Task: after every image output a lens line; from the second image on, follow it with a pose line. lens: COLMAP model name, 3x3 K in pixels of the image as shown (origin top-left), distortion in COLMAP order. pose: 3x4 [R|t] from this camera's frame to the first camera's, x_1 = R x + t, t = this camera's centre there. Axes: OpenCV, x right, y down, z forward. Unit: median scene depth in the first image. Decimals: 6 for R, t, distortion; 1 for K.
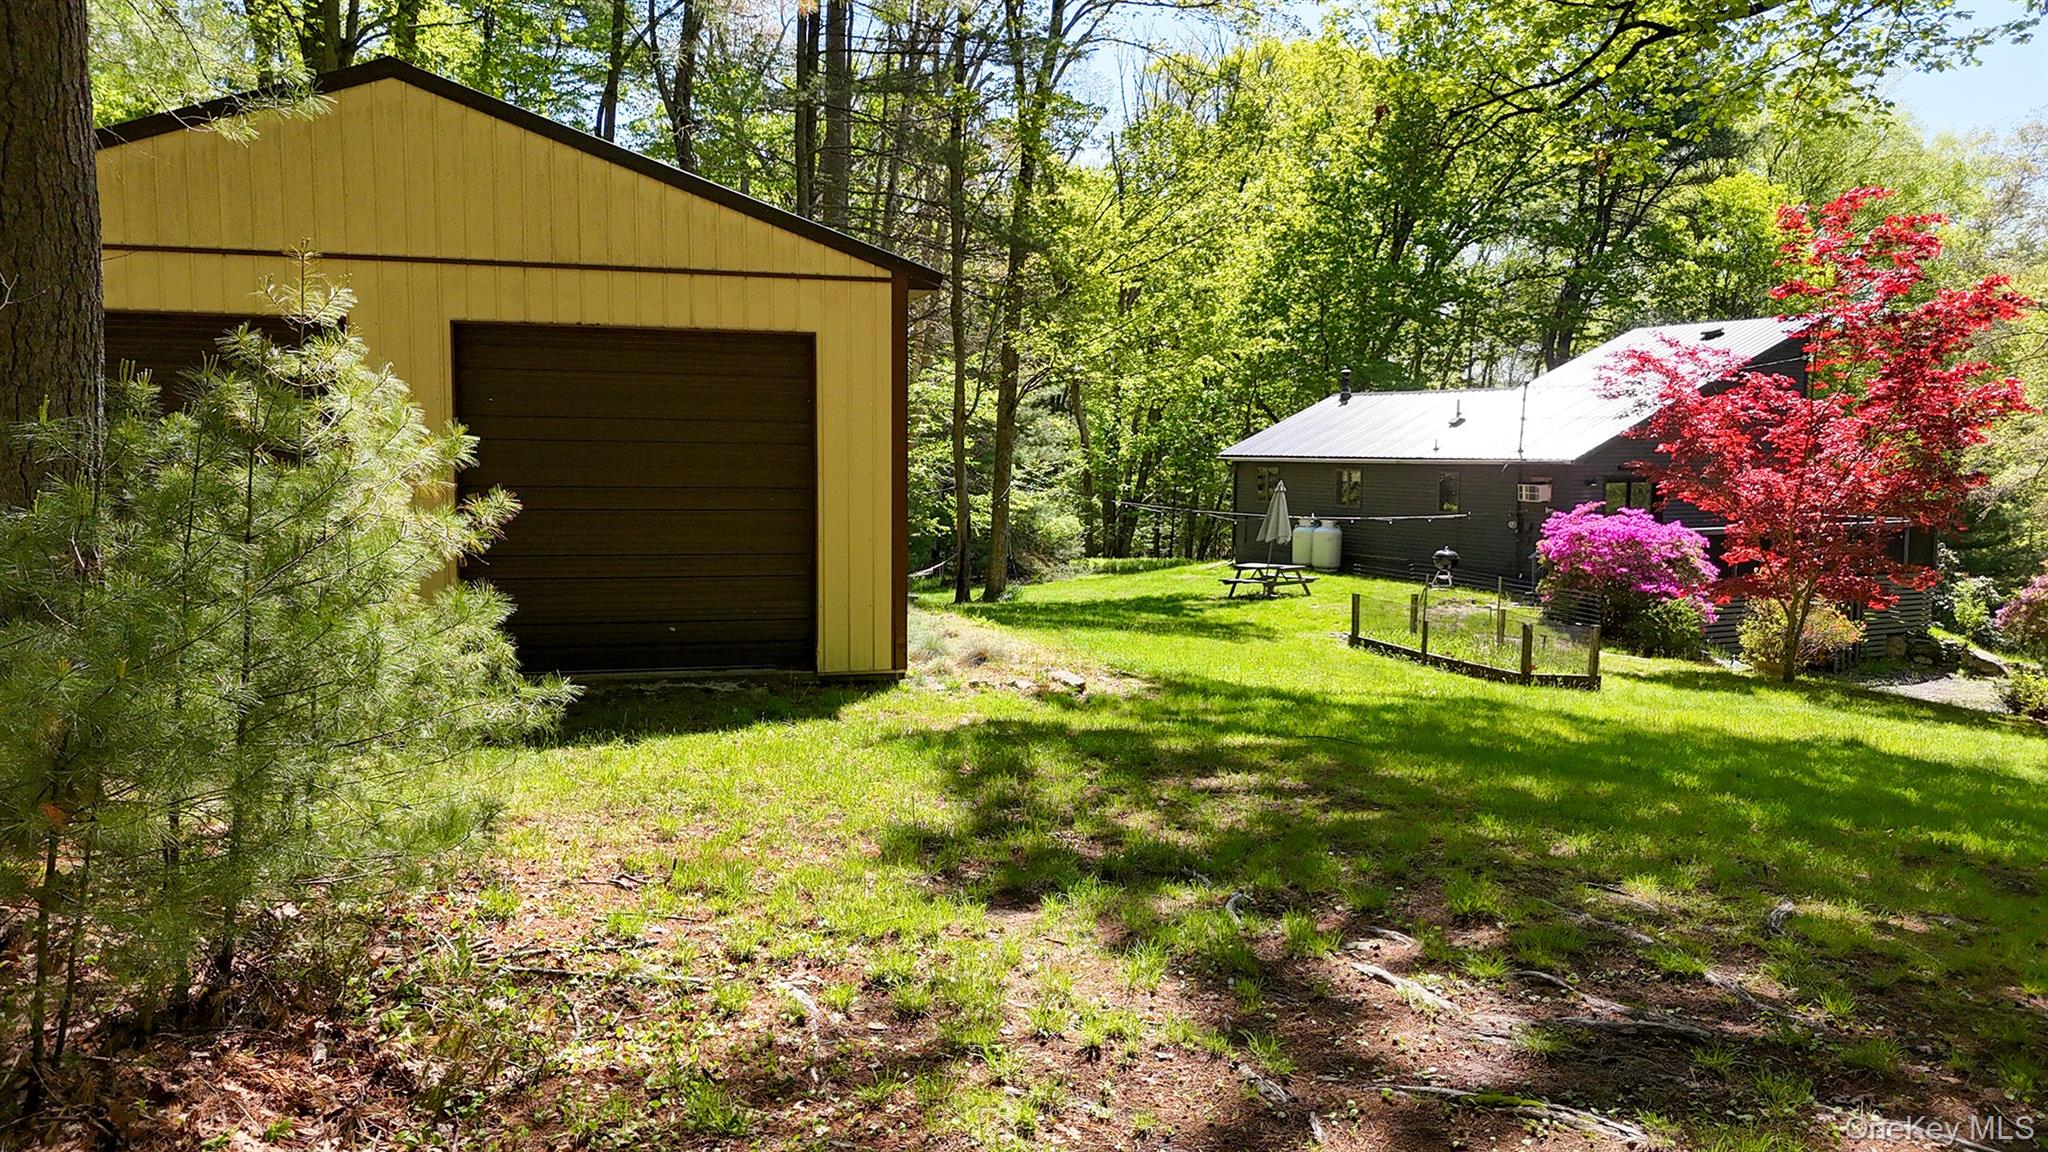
lens RADIAL K [[1468.1, 0, 1027.9], [0, 1468.1, 570.4], [0, 0, 1]] dist [0.072533, -0.009284]
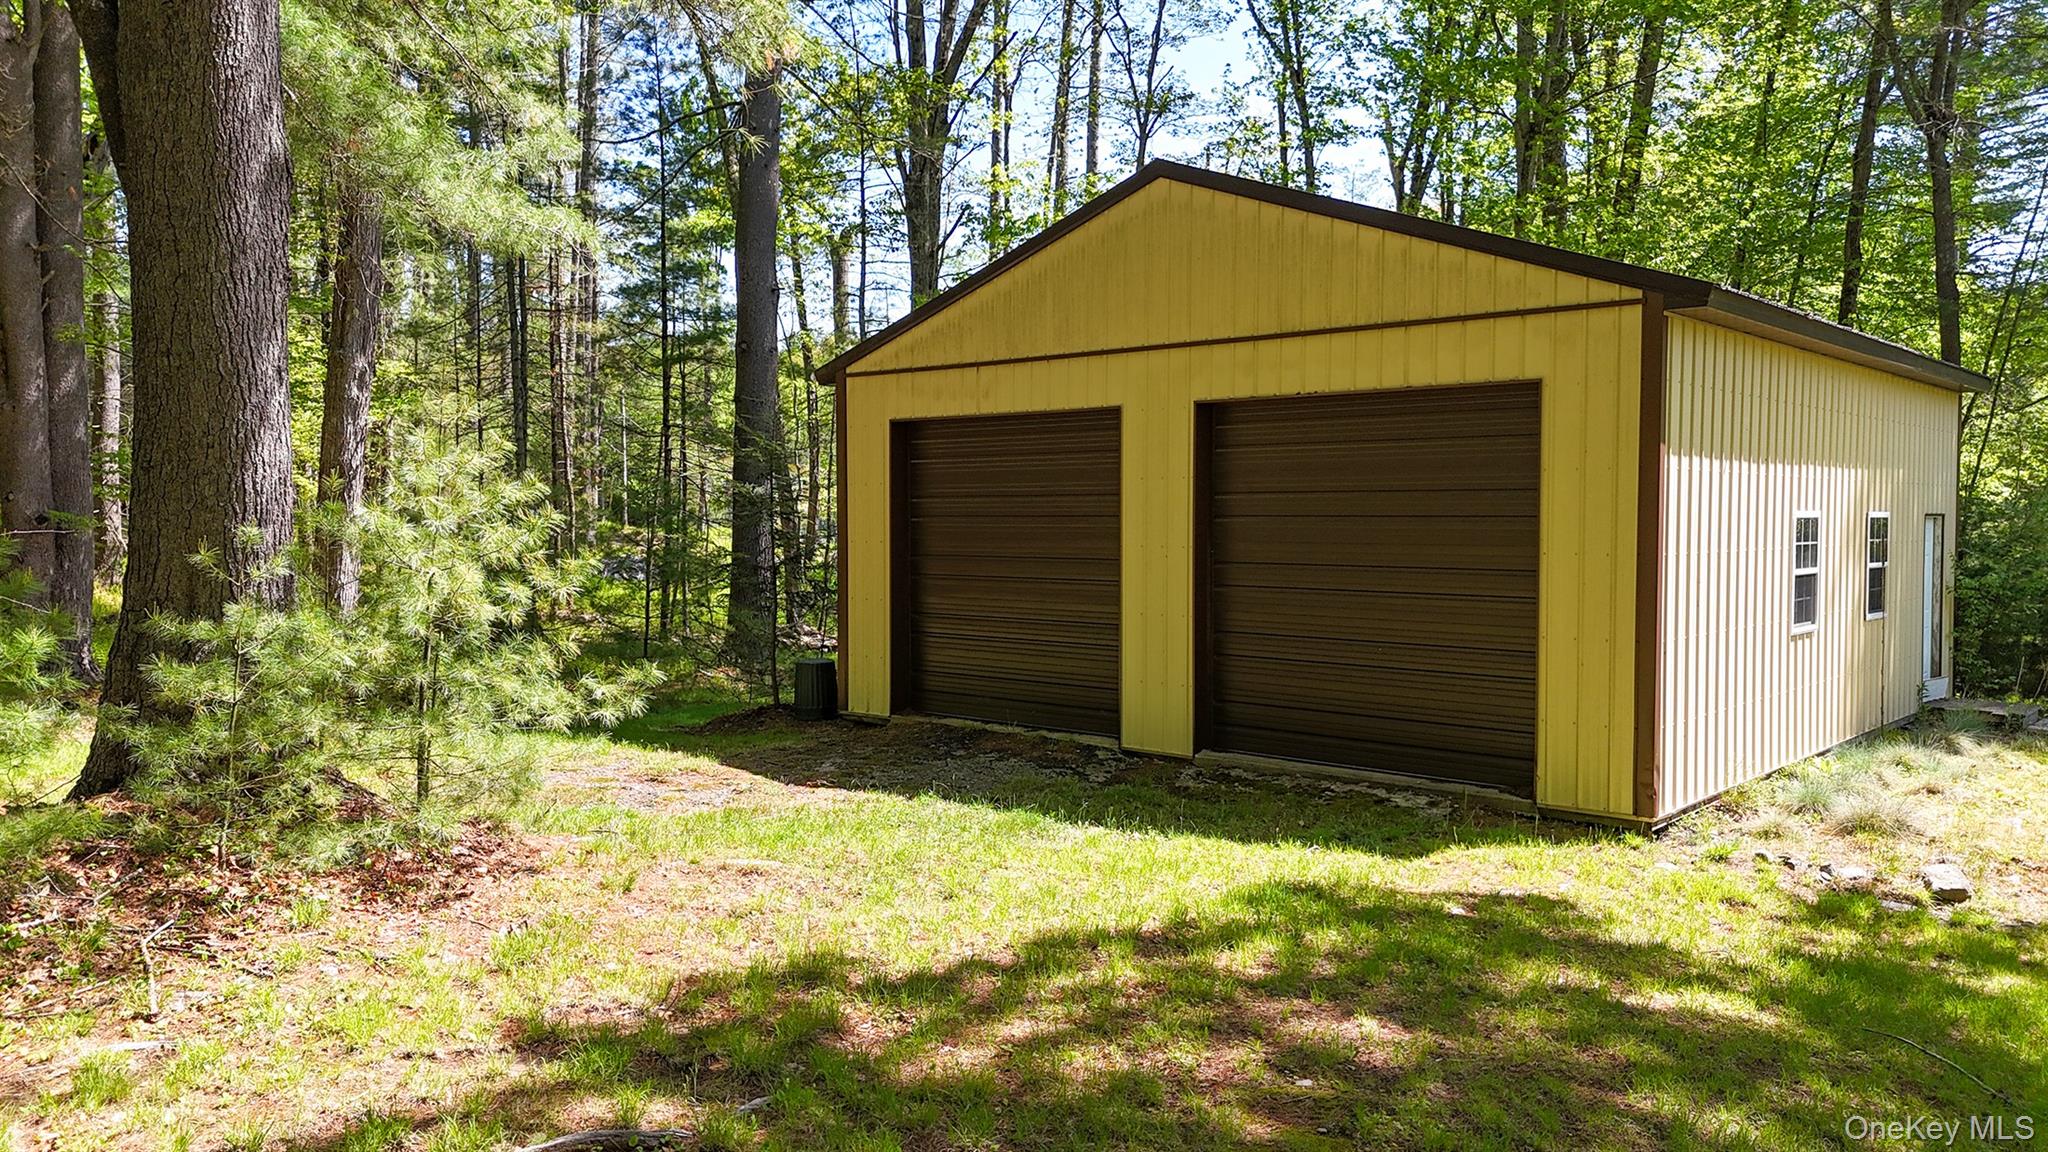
lens RADIAL K [[1468.1, 0, 1036.9], [0, 1468.1, 574.6], [0, 0, 1]] dist [0.072533, -0.009284]
pose [[0.564885, 0.025633, -0.824771, 0.377800], [-0.066376, 0.997690, -0.014453, -0.025318], [0.822496, 0.062910, 0.565282, 0.328254]]
